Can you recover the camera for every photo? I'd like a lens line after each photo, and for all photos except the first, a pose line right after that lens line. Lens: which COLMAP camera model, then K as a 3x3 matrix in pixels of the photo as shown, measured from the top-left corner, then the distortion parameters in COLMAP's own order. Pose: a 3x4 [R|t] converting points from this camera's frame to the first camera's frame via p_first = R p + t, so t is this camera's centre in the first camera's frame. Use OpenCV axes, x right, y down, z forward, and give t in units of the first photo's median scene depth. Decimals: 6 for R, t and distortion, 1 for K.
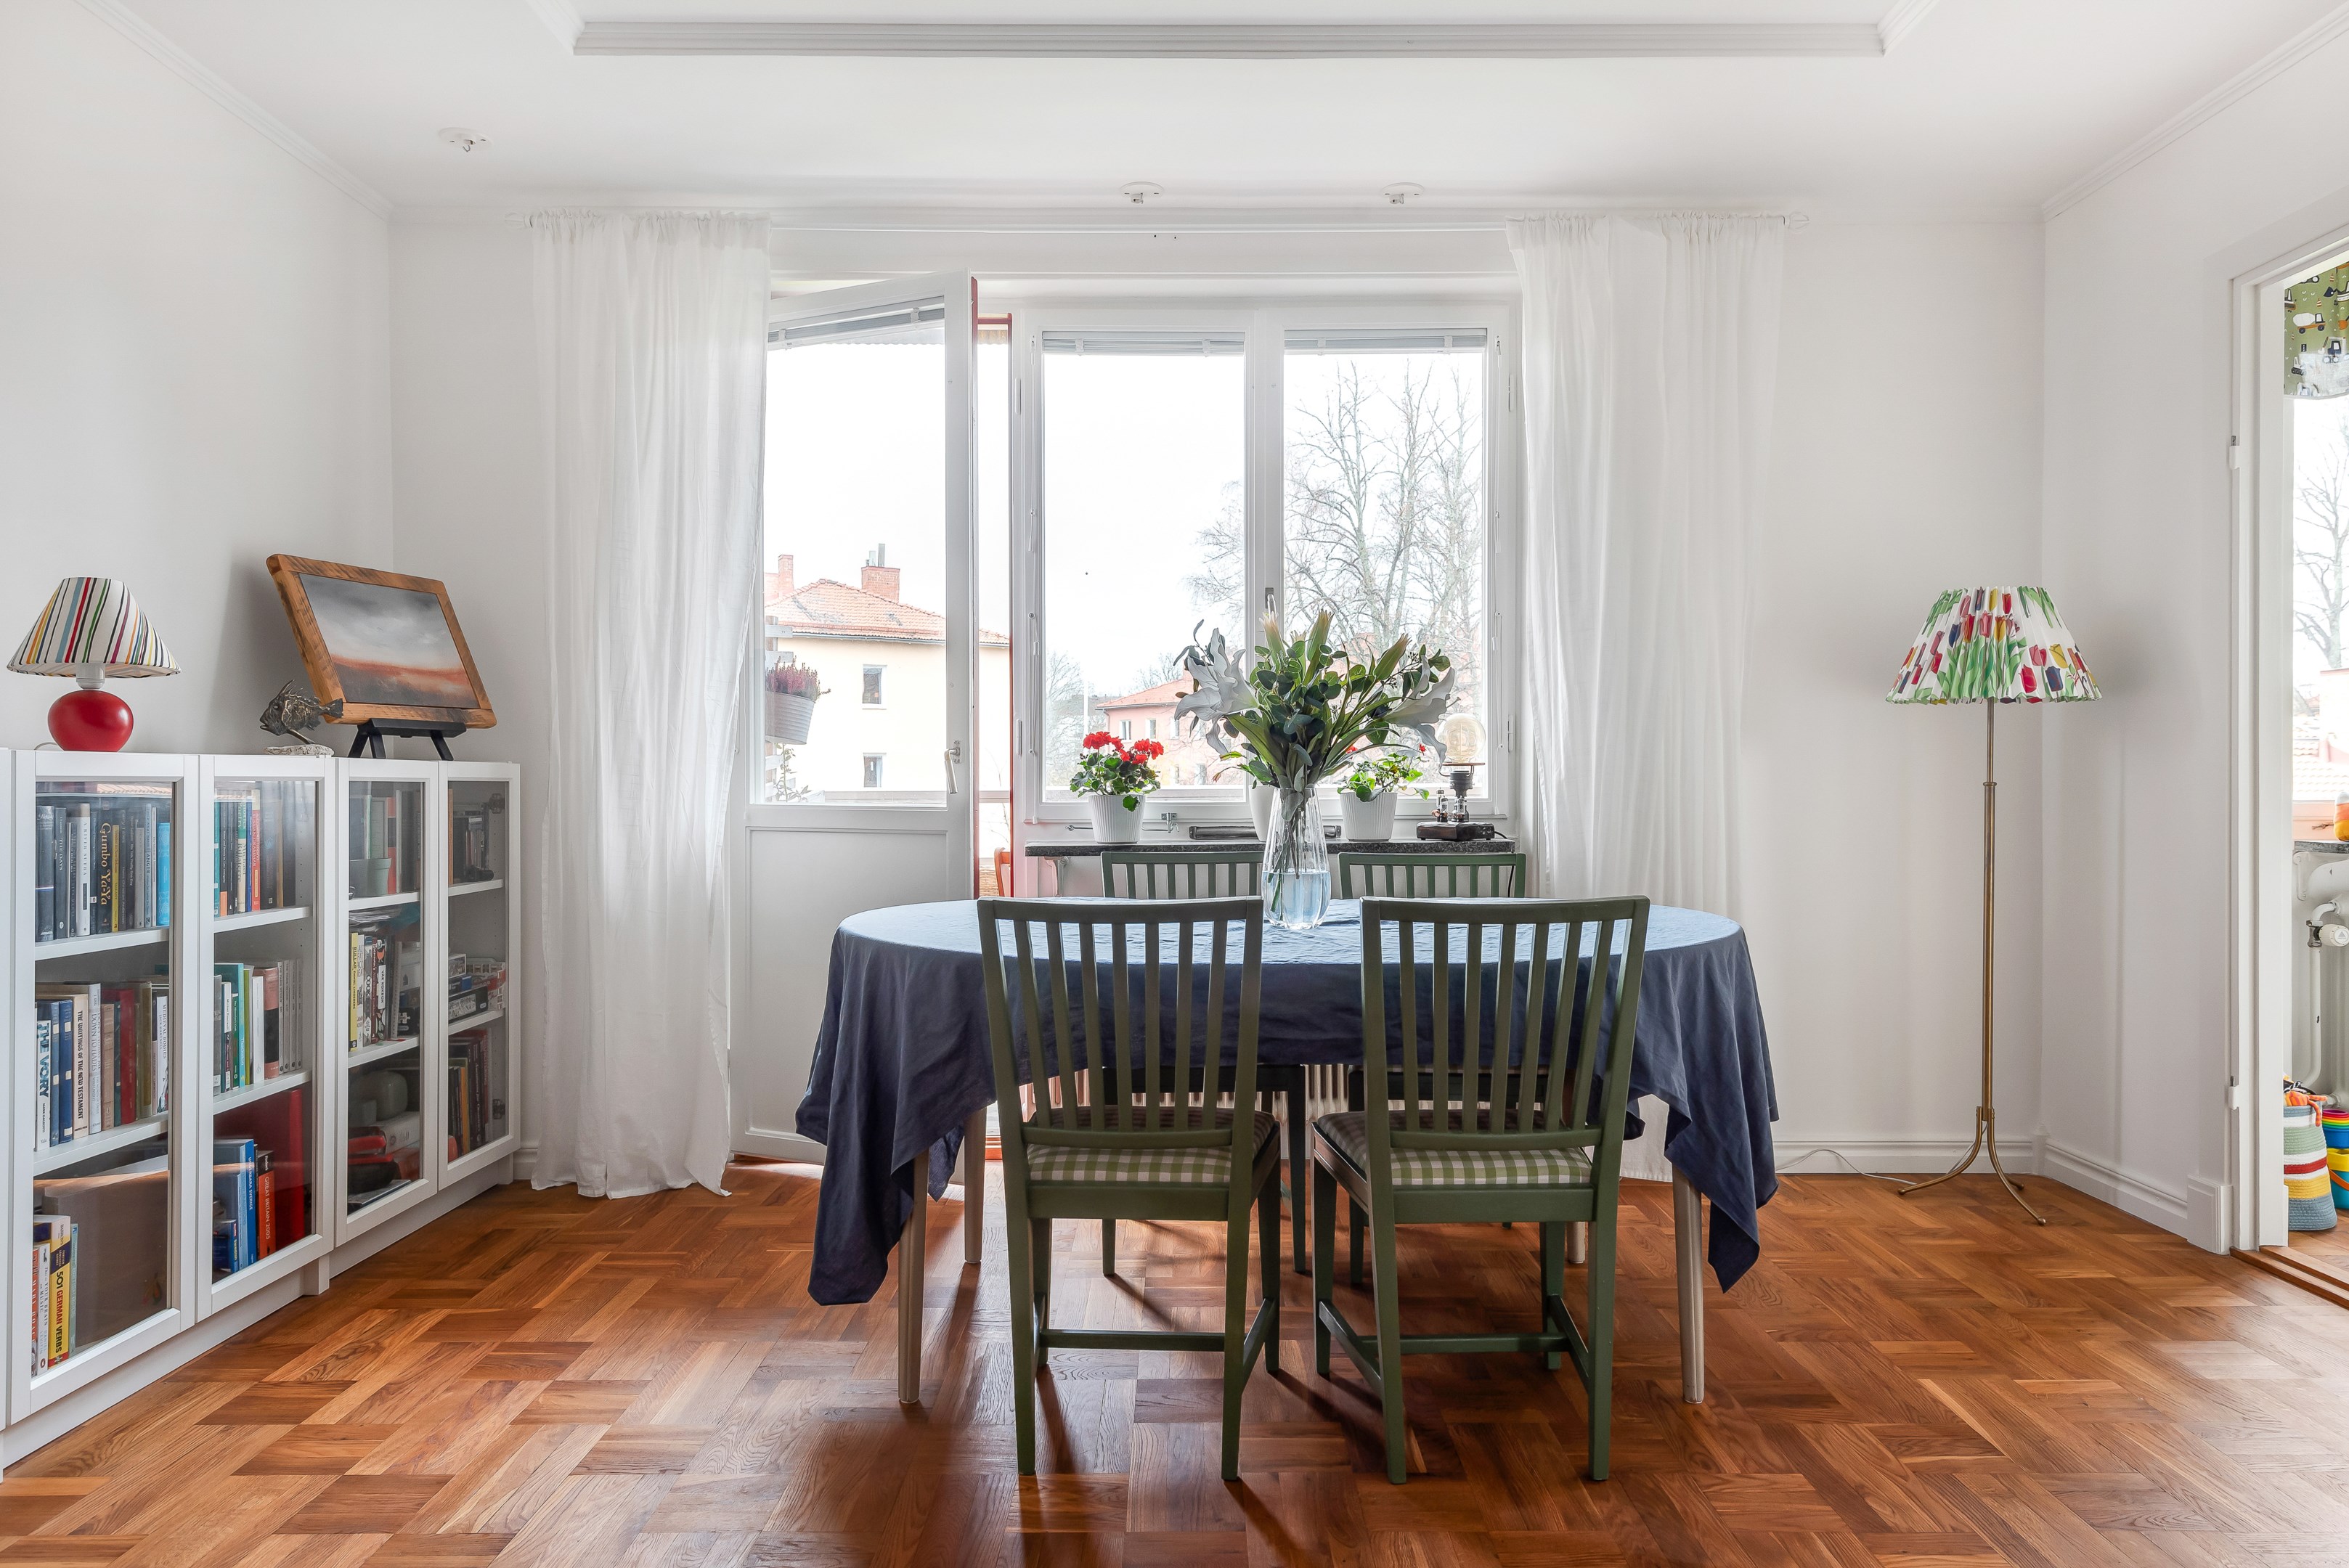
lens RADIAL K [[1447.1, 0, 1185.9], [0, 1447.1, 790.9], [0, 0, 1]] dist [0.029389, -0.017141]
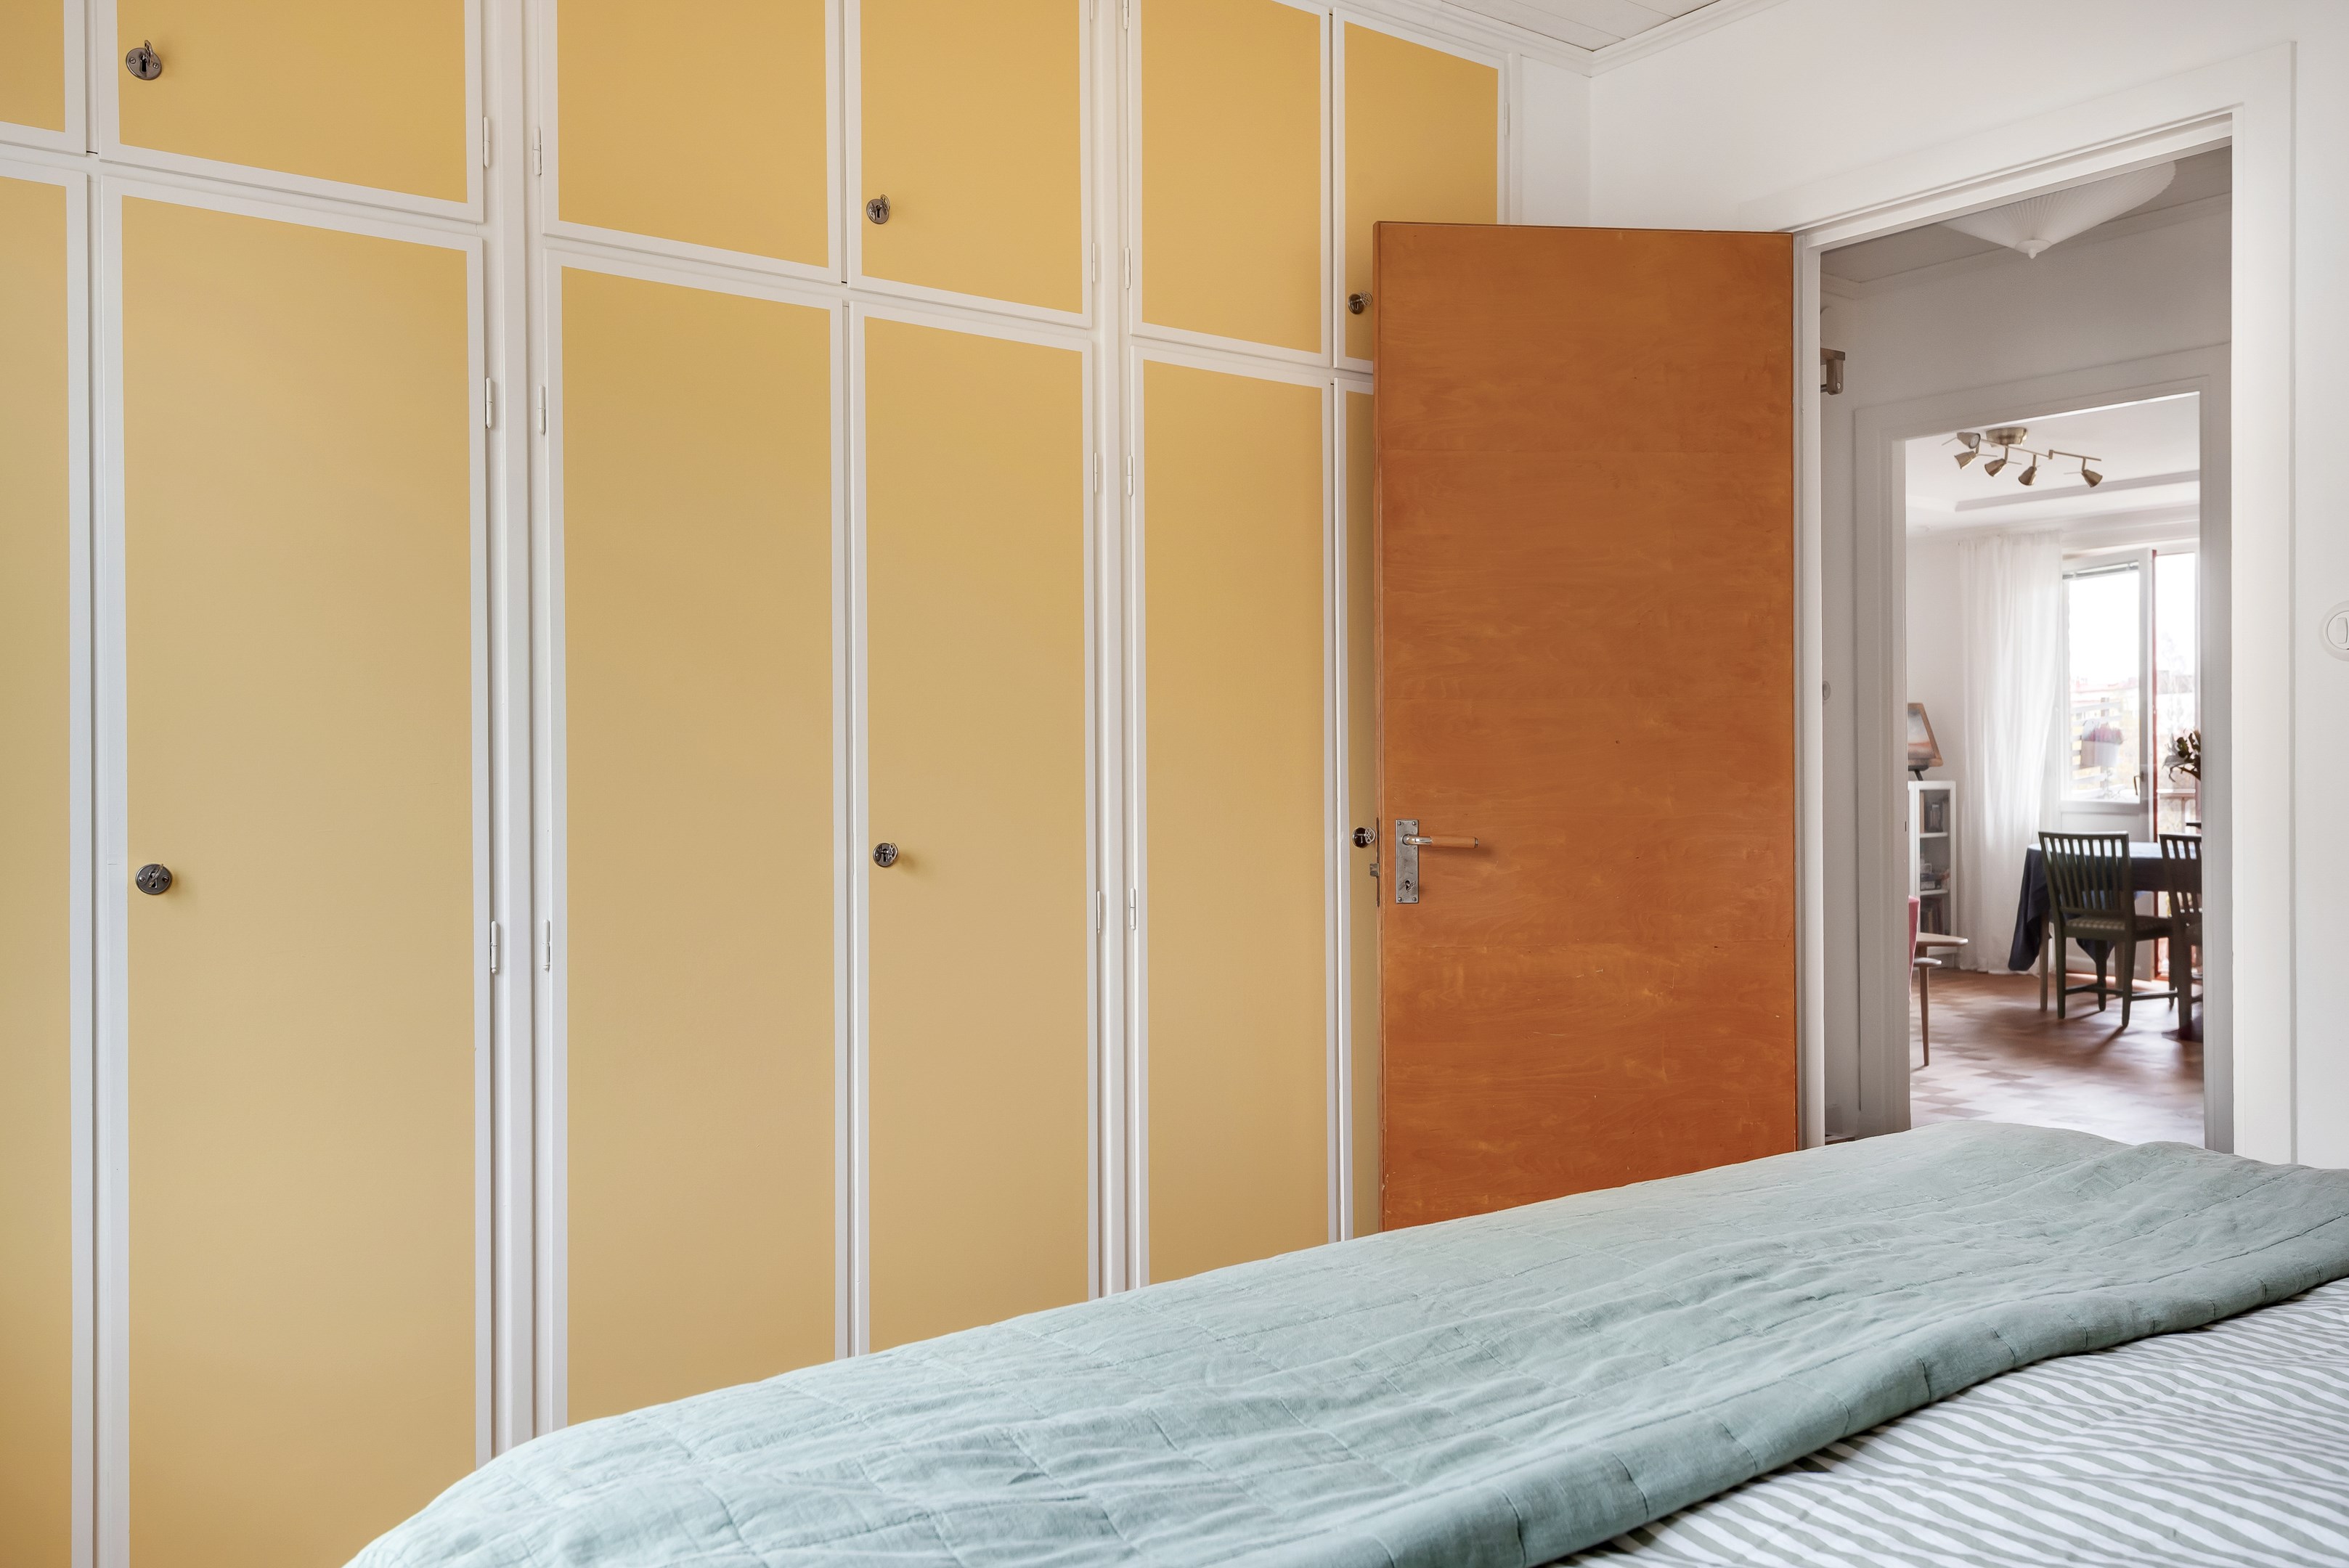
lens RADIAL K [[1892.2, 0, 1168.5], [0, 1892.2, 774.5], [0, 0, 1]] dist [0.027848, -0.024740]
pose [[0.585744, -0.002881, -0.810491, 1.347536], [0.002771, 0.999995, -0.001553, -0.031380], [0.810491, -0.001336, 0.585749, -1.898582]]
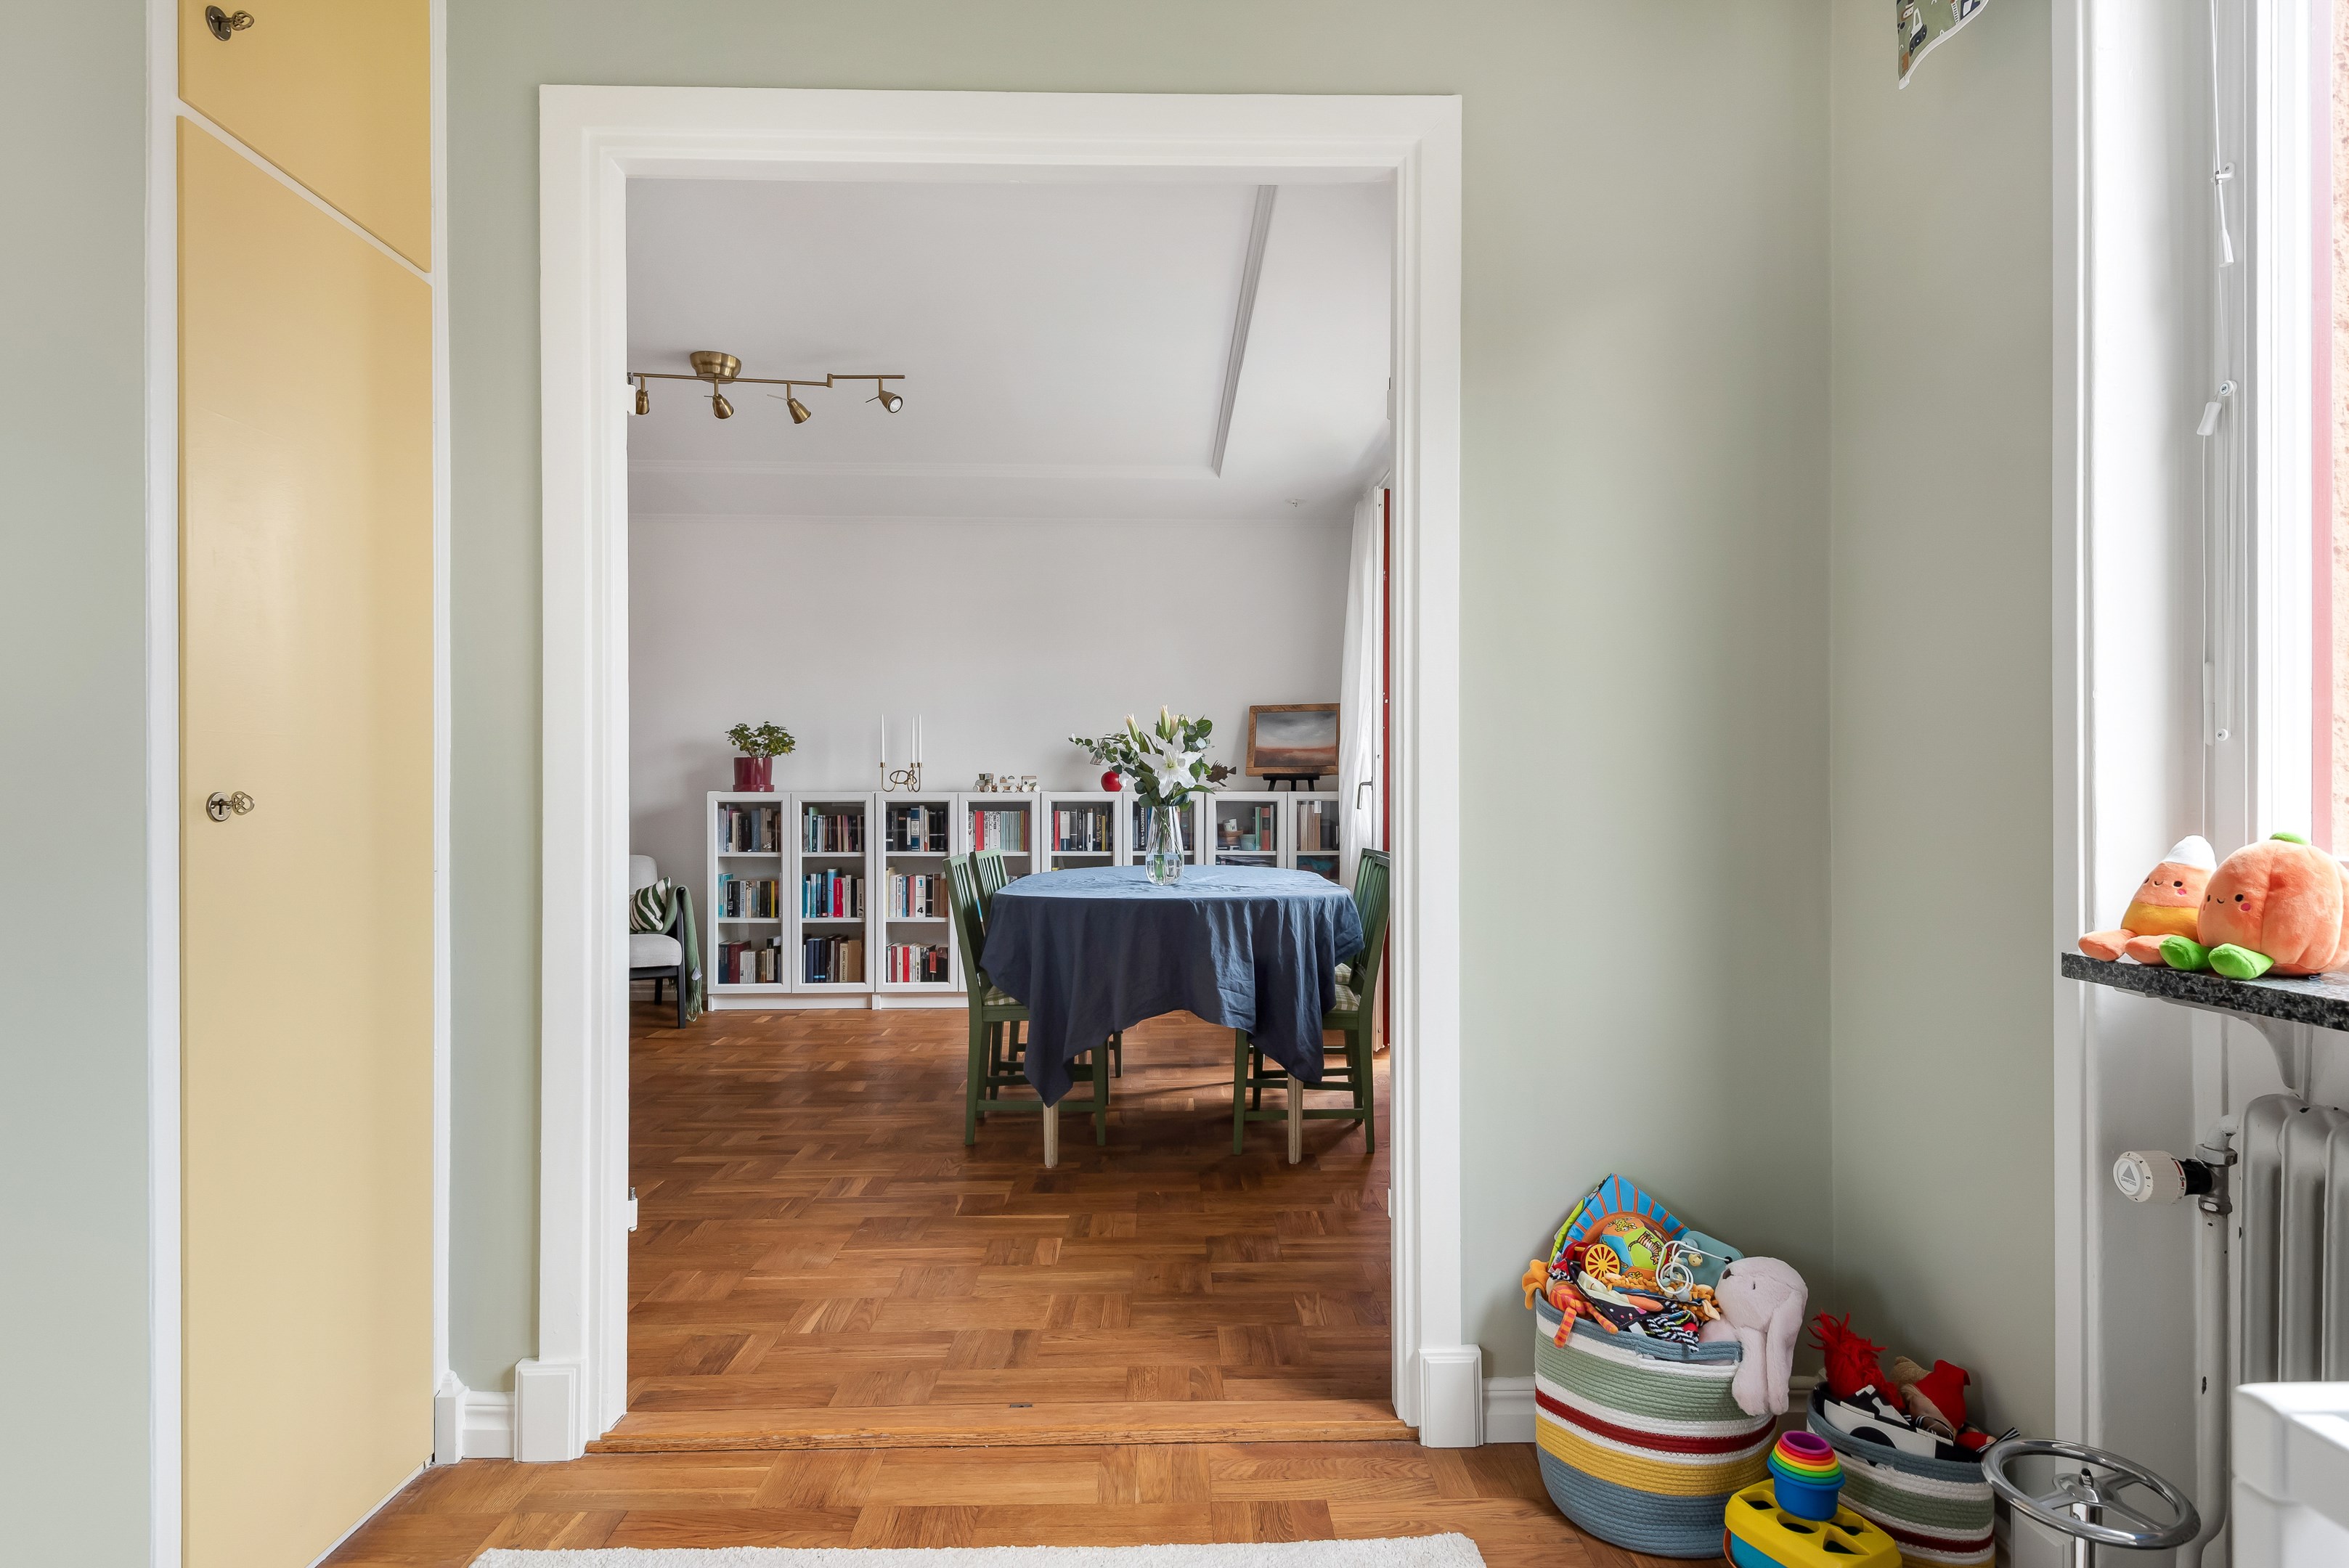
lens RADIAL K [[1220.1, 0, 1218.0], [0, 1220.1, 800.2], [0, 0, 1]] dist [-0.001178, -0.000294]
pose [[0.026507, 0.004930, -0.999636, 1.308246], [-0.004423, 0.999979, 0.004815, -0.016180], [0.999639, 0.004294, 0.026528, 0.850038]]
